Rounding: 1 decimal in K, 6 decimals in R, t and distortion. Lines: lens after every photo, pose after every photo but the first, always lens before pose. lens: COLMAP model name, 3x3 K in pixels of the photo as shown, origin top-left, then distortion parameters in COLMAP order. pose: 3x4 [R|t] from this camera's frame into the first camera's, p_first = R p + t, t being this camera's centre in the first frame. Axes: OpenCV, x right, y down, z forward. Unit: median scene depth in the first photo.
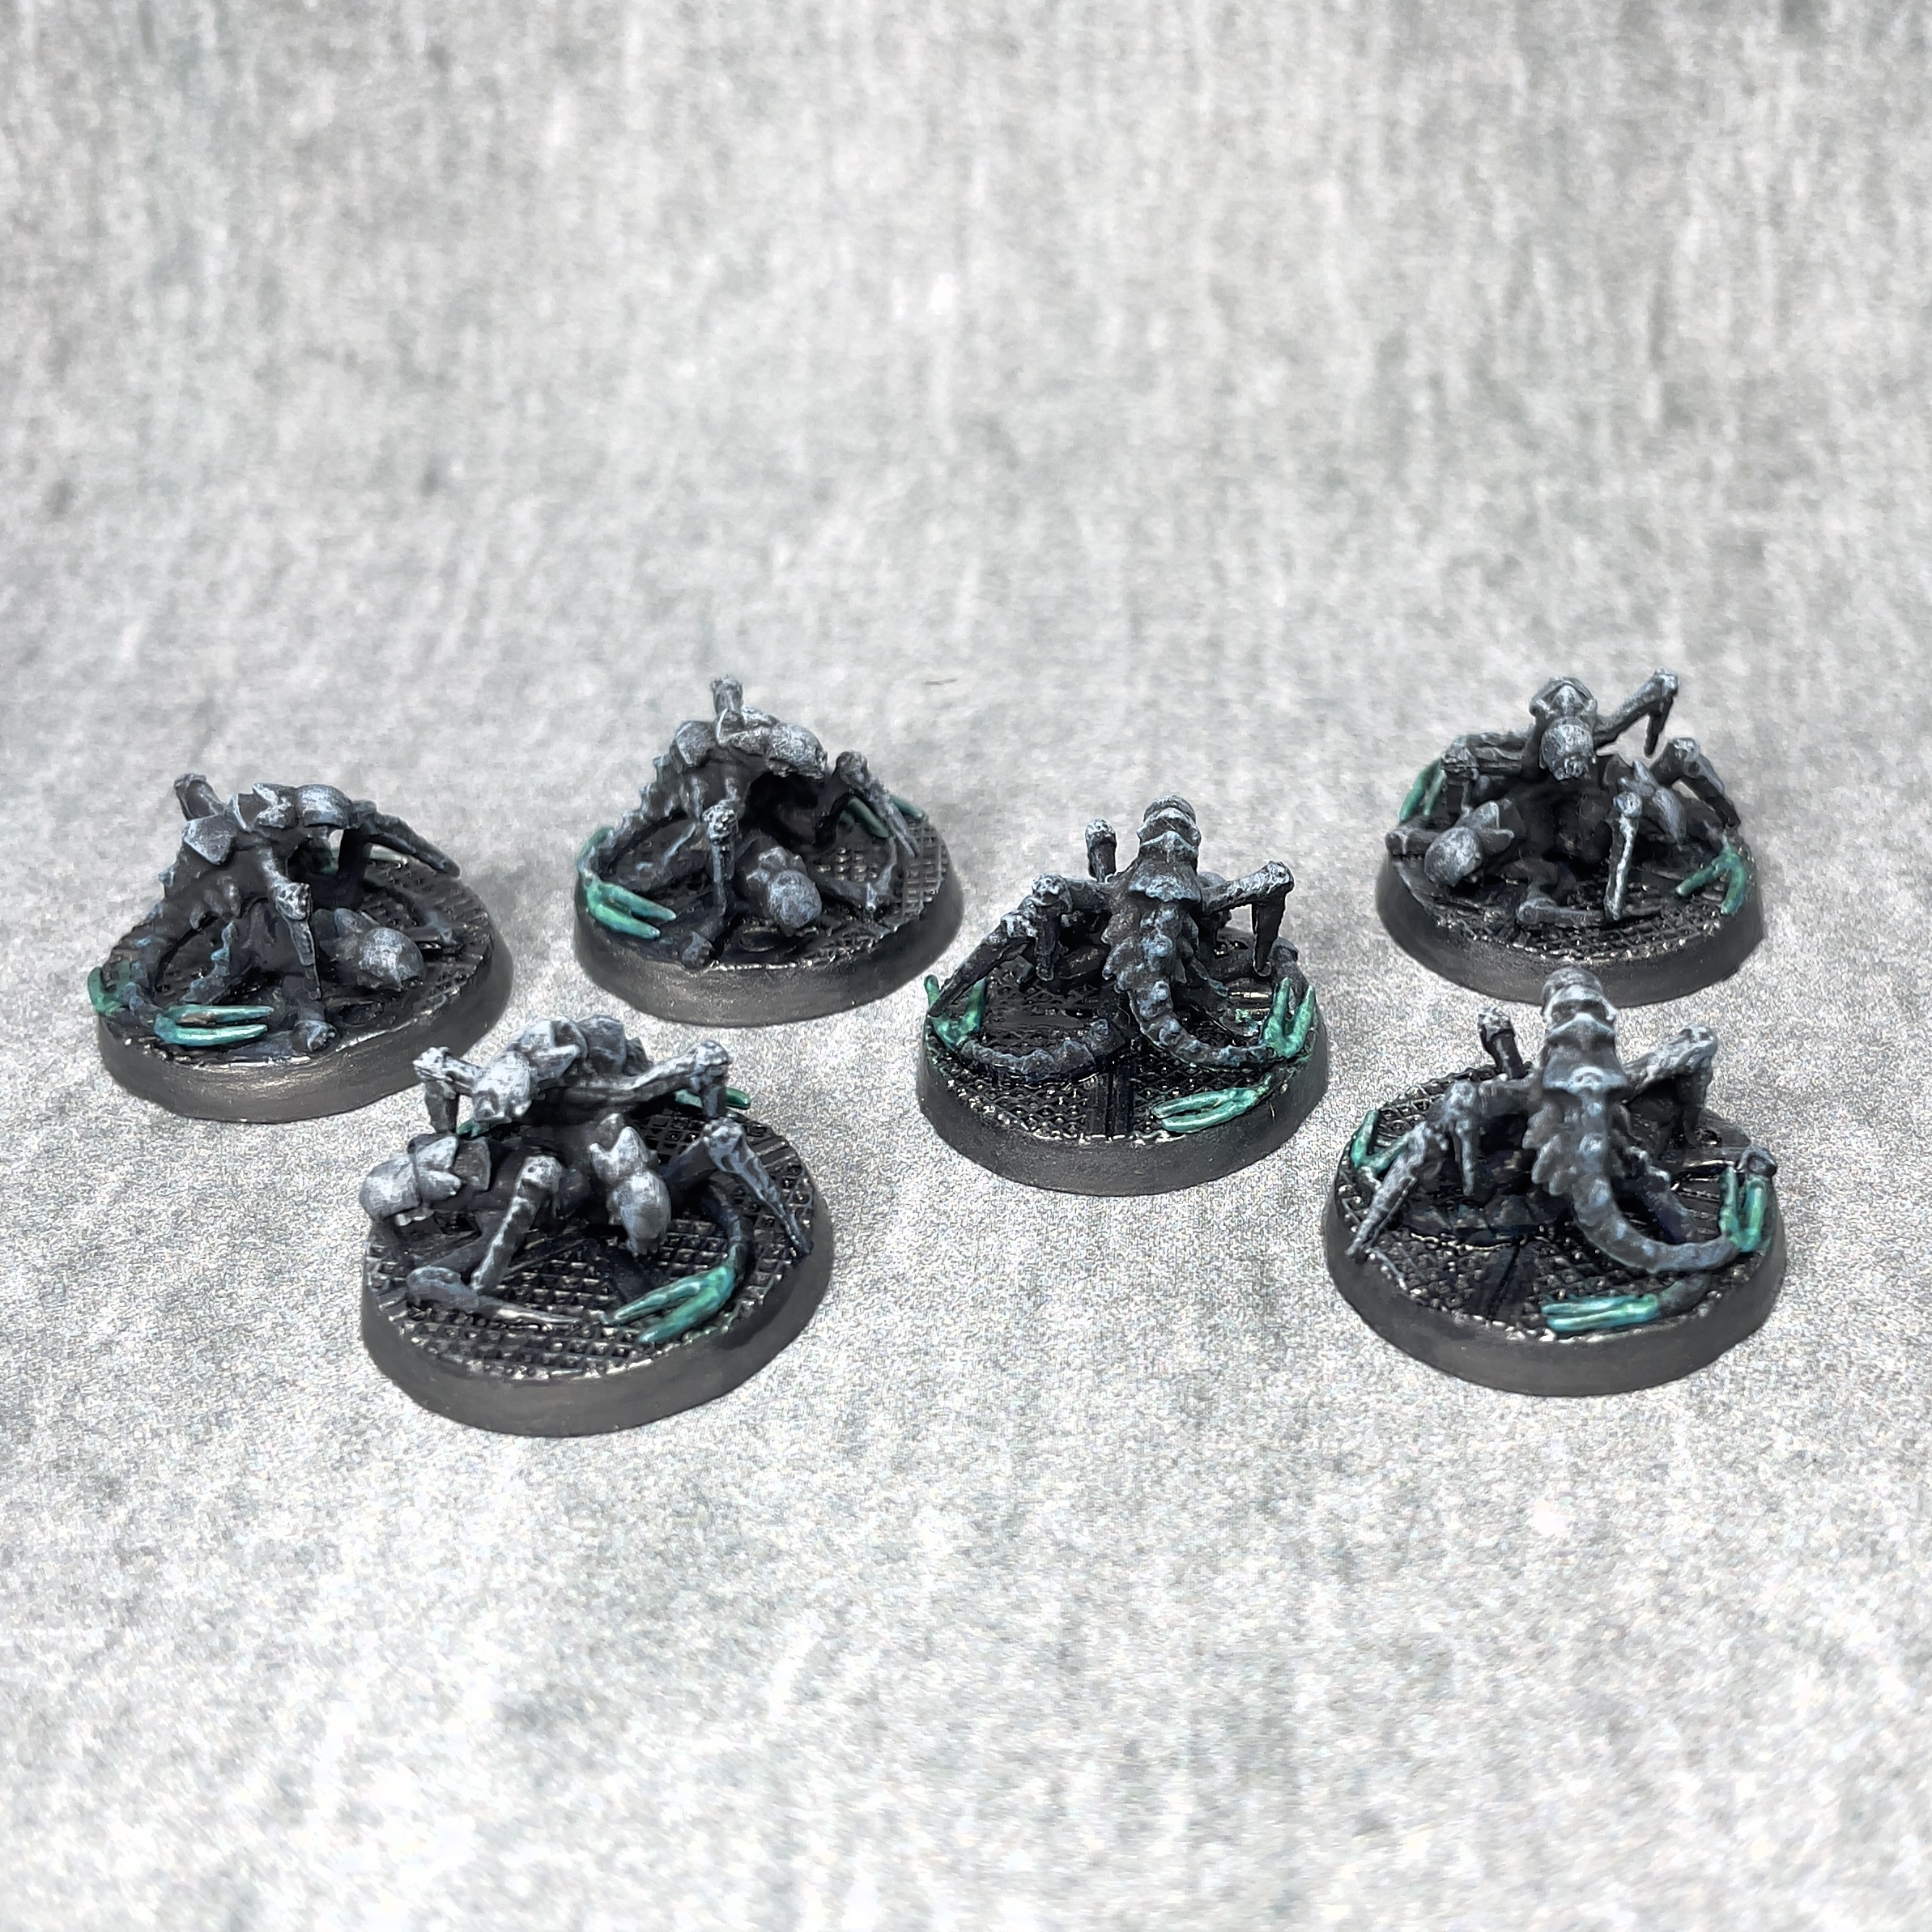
lens RADIAL K [[2597.2, 0, 1192.1], [0, 2597.2, 1038.0], [0, 0, 1]] dist [0.130230, -0.419884]
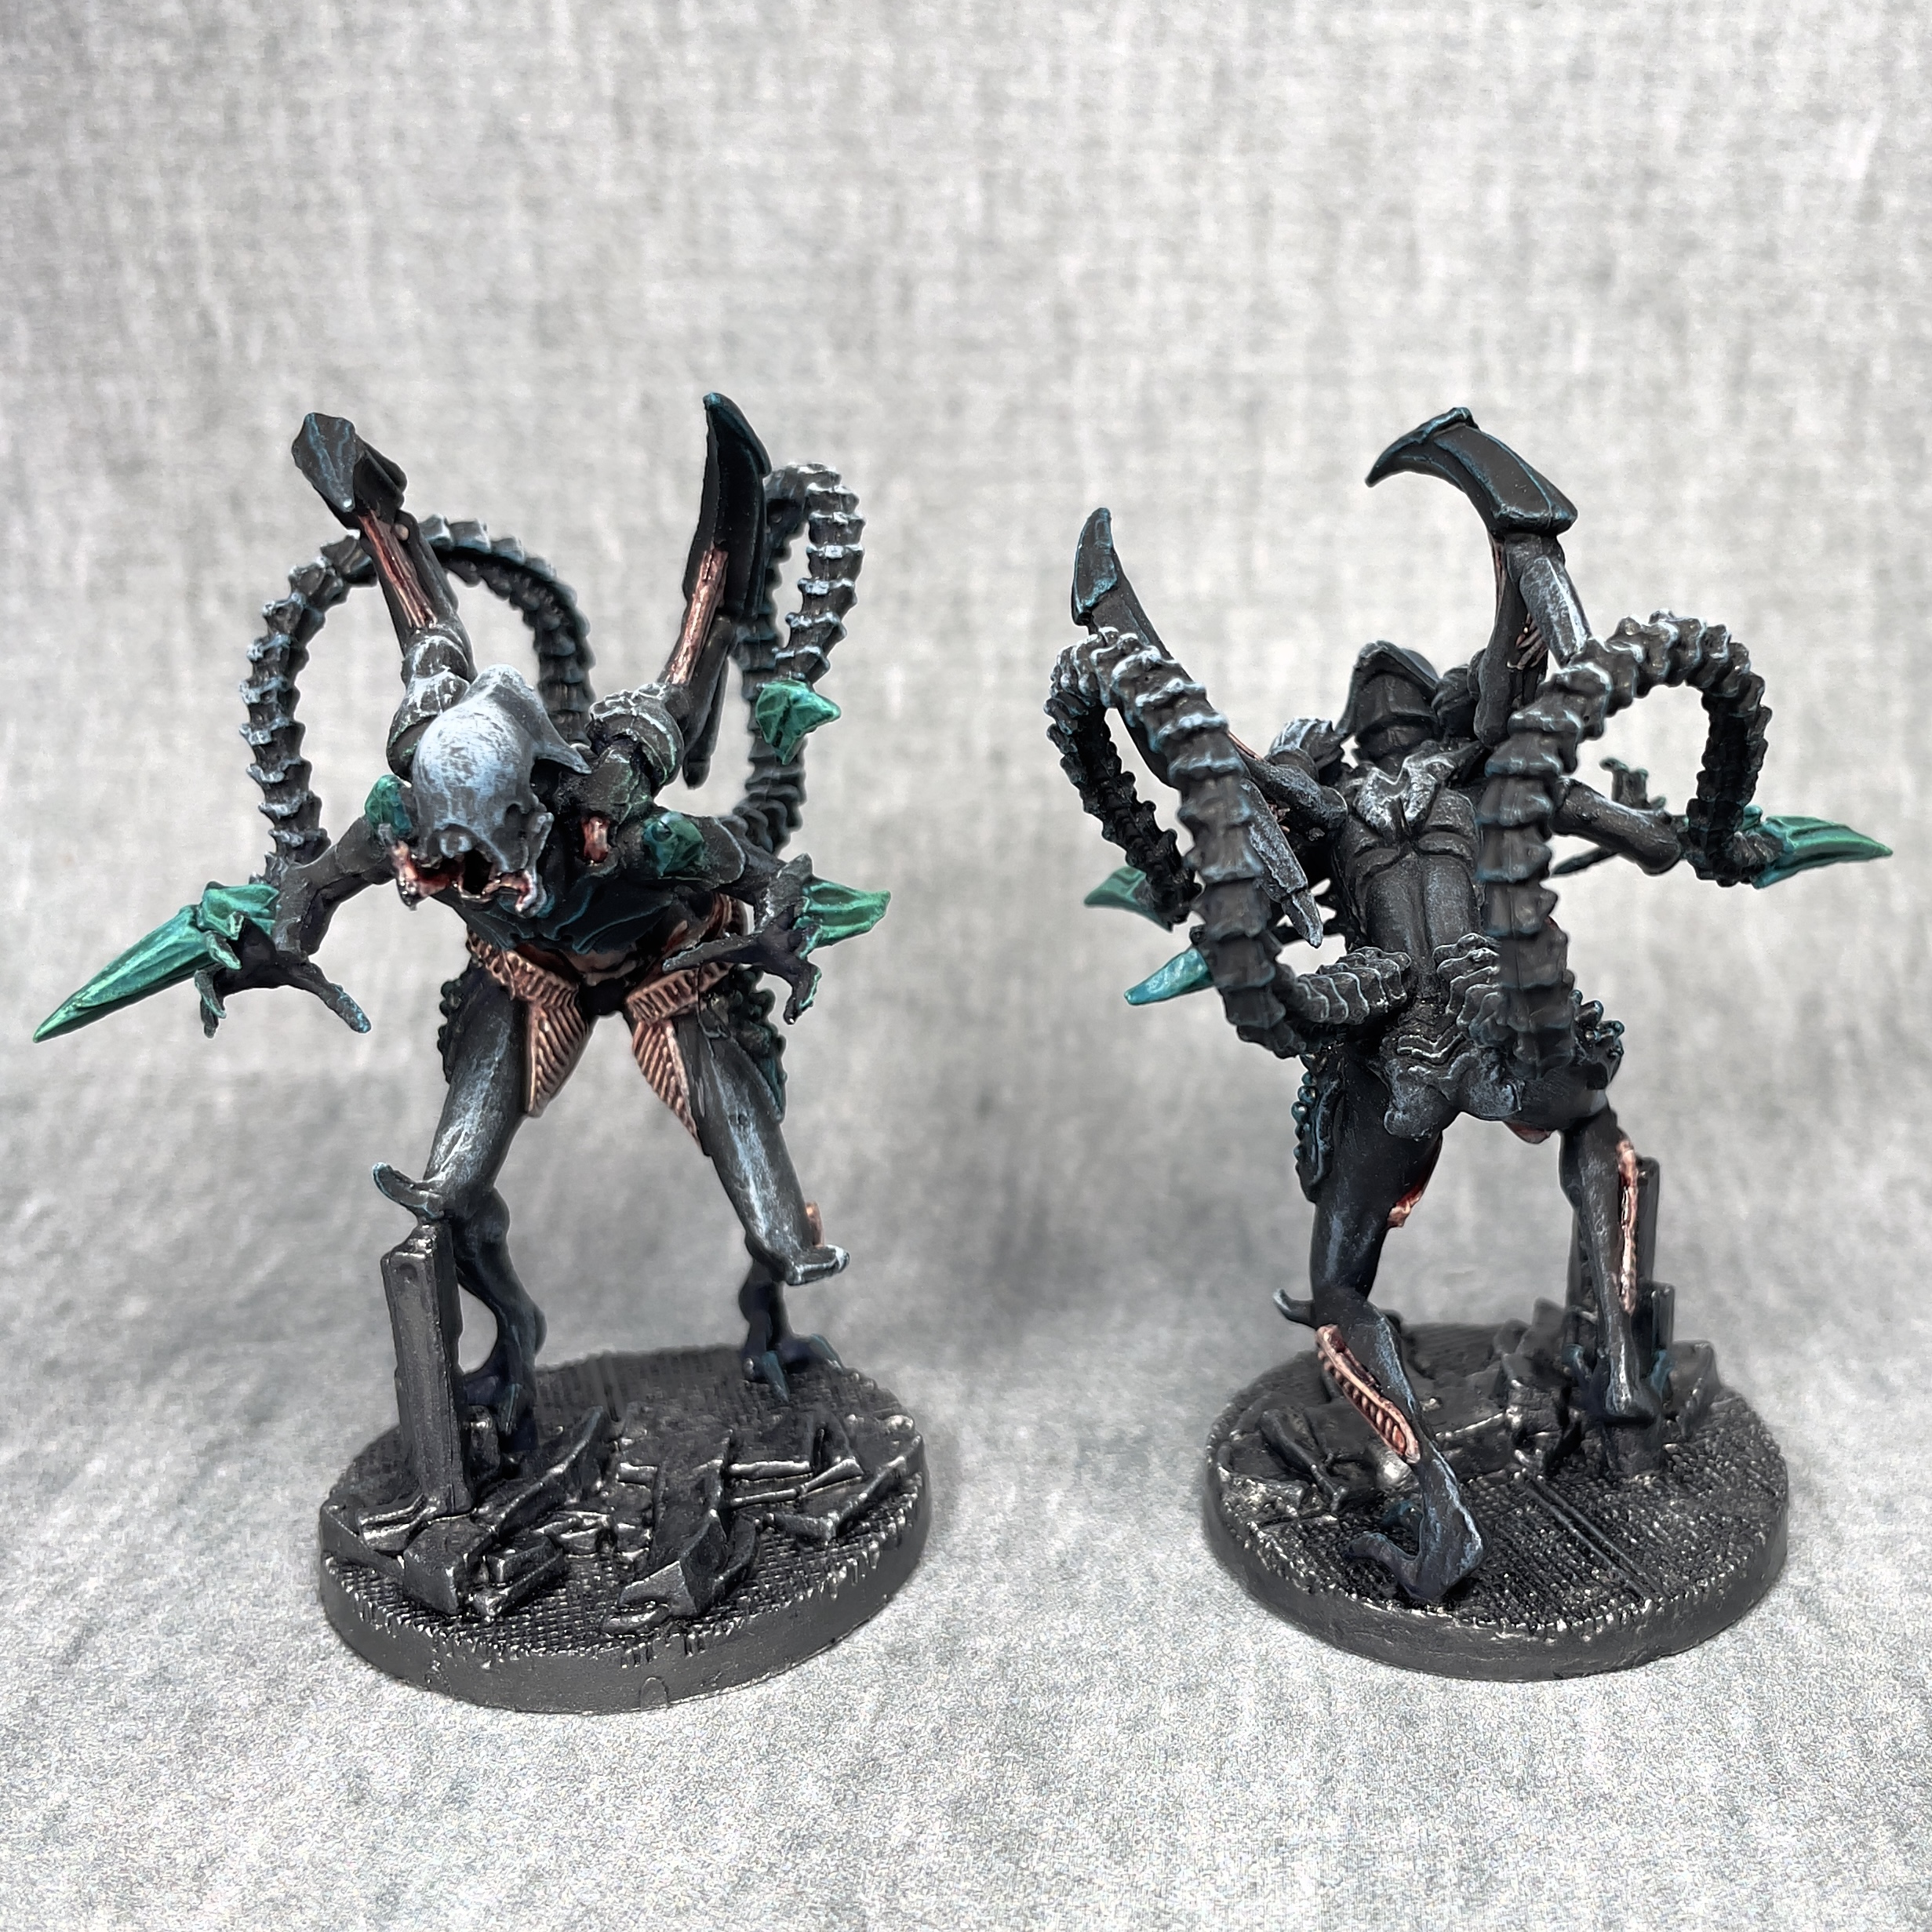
lens RADIAL K [[2542.3, 0, 1228.6], [0, 2542.3, 986.6], [0, 0, 1]] dist [0.048524, -0.116271]
pose [[0.999911, 0.013240, -0.001793, -0.284832], [-0.013236, 0.963192, -0.268488, 0.055883], [-0.001828, 0.268487, 0.963281, -0.138223]]
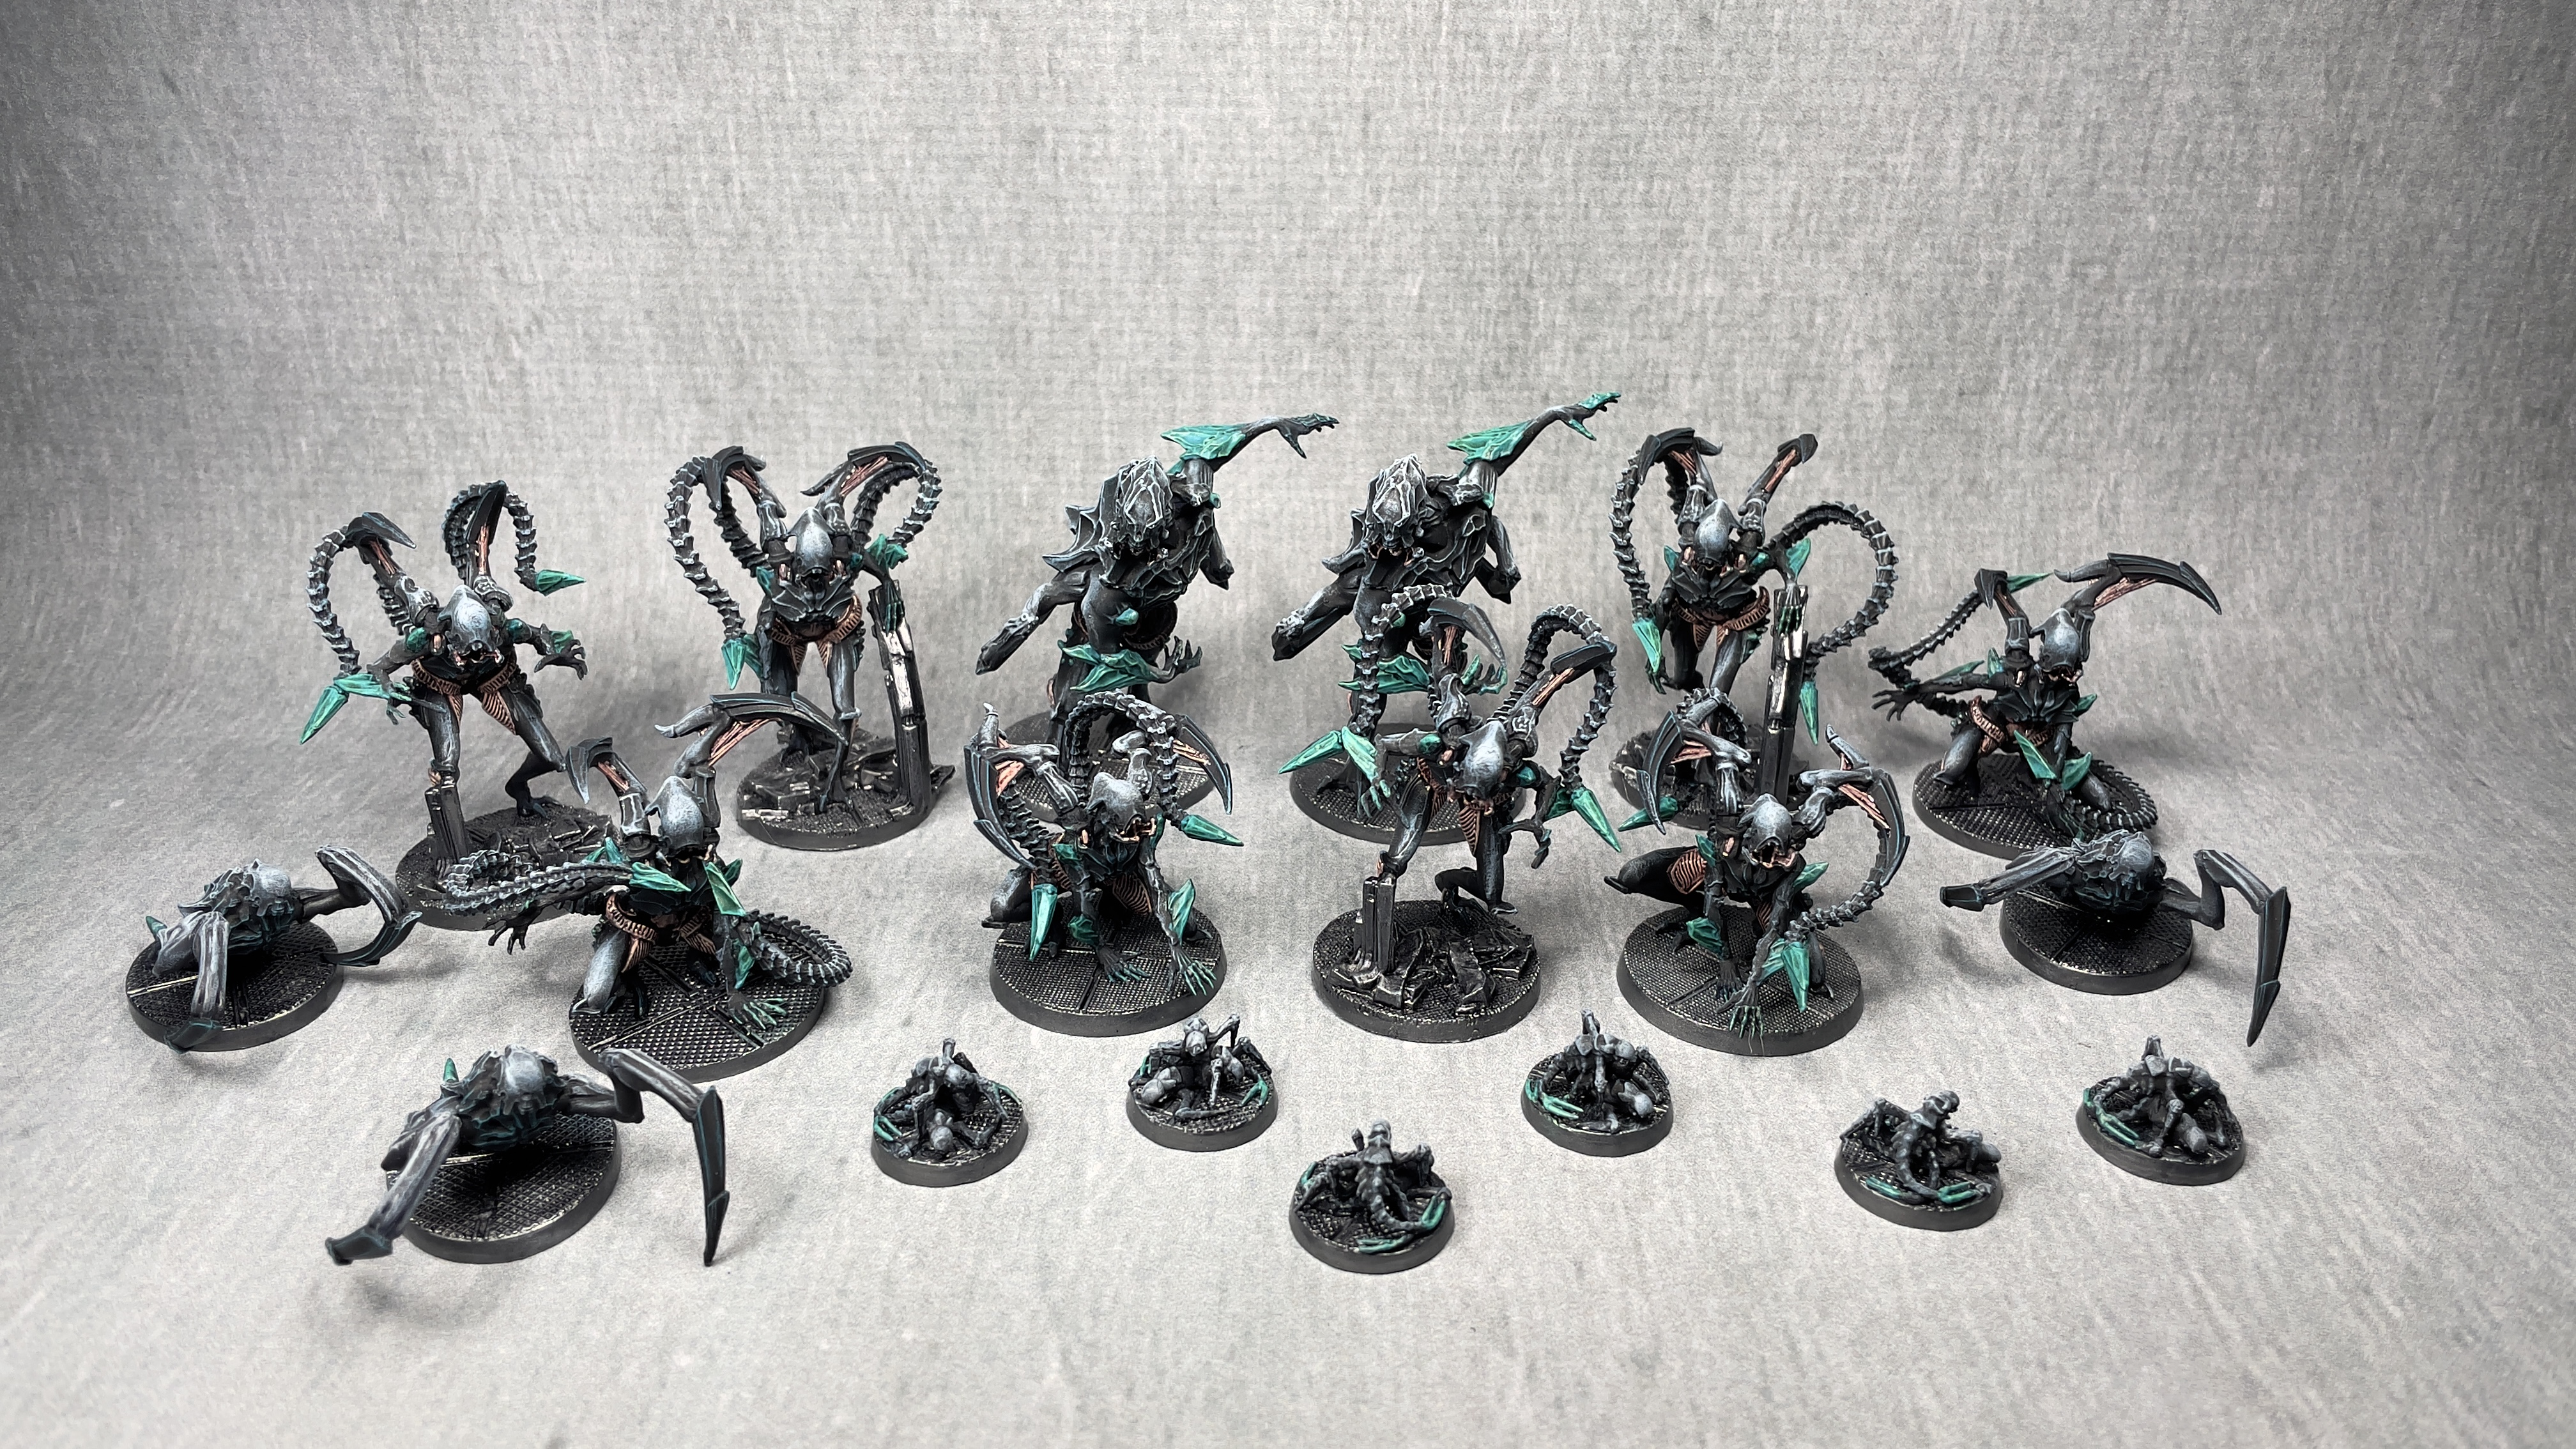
lens RADIAL K [[2013.7, 0, 1288.0], [0, 2013.7, 724.5], [0, 0, 1]] dist [0.084573, -0.140148]
pose [[0.999740, 0.019364, 0.012011, -0.107269], [-0.017175, 0.986770, -0.161214, 0.314317], [-0.014974, 0.160966, 0.986846, -1.845016]]
